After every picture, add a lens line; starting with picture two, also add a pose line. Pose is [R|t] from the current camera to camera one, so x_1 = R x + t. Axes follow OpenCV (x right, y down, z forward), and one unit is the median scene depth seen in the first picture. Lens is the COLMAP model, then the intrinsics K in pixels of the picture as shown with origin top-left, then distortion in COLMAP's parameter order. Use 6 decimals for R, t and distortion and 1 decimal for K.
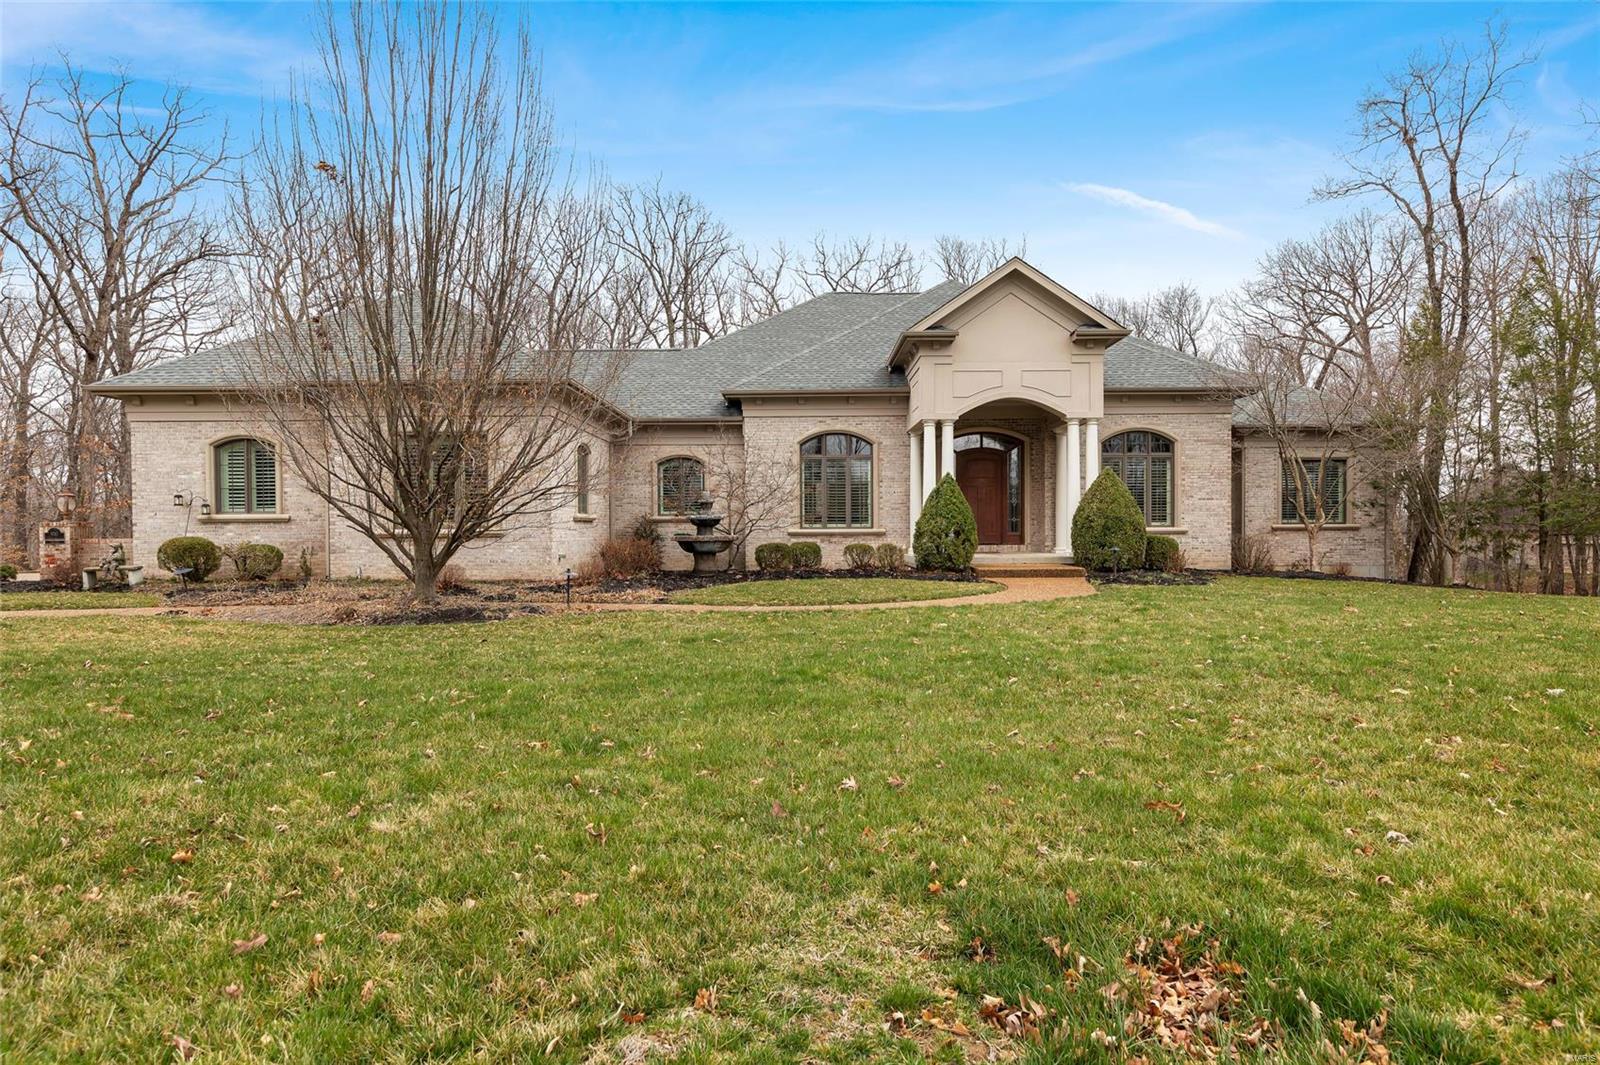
lens RADIAL K [[938.4, 0, 800.0], [0, 938.4, 532.5], [0, 0, 1]] dist [-0.004420, -0.001252]
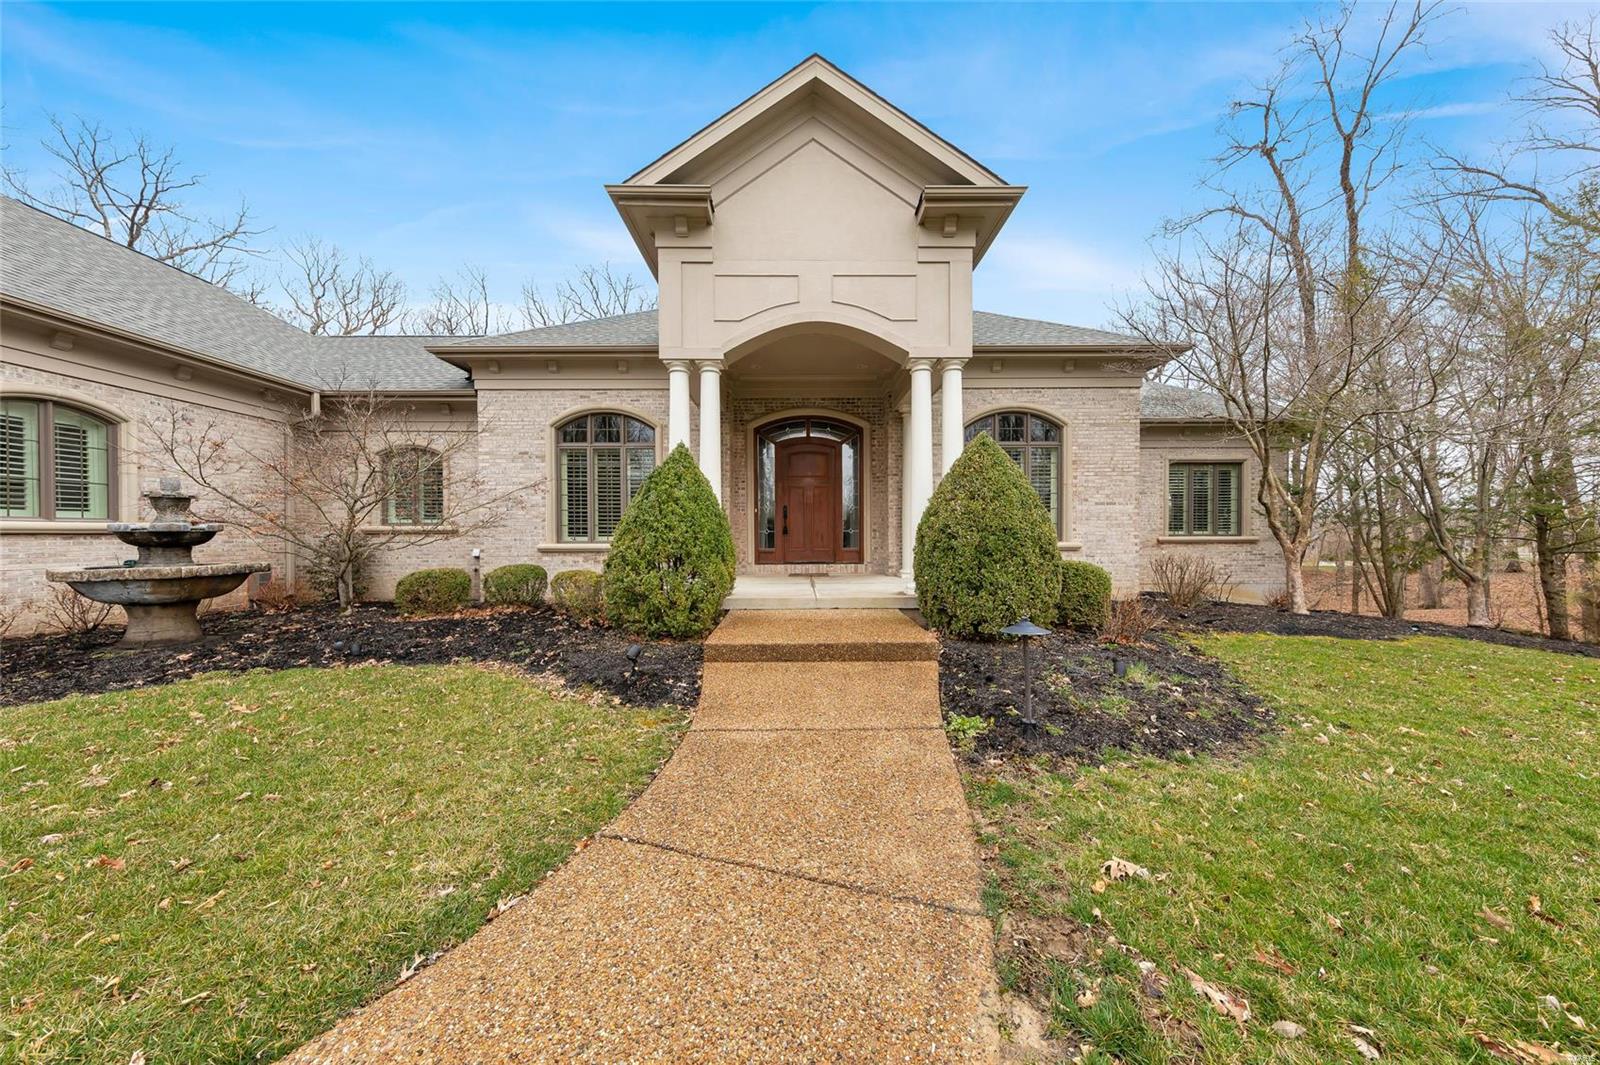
lens RADIAL K [[499.9, 0, 800.0], [0, 499.9, 532.5], [0, 0, 1]] dist [0.000671, 0.000027]
pose [[0.999940, 0.001307, 0.010915, 0.187836], [-0.001234, 0.999977, -0.006676, -0.010069], [-0.010923, 0.006662, 0.999918, 0.608550]]
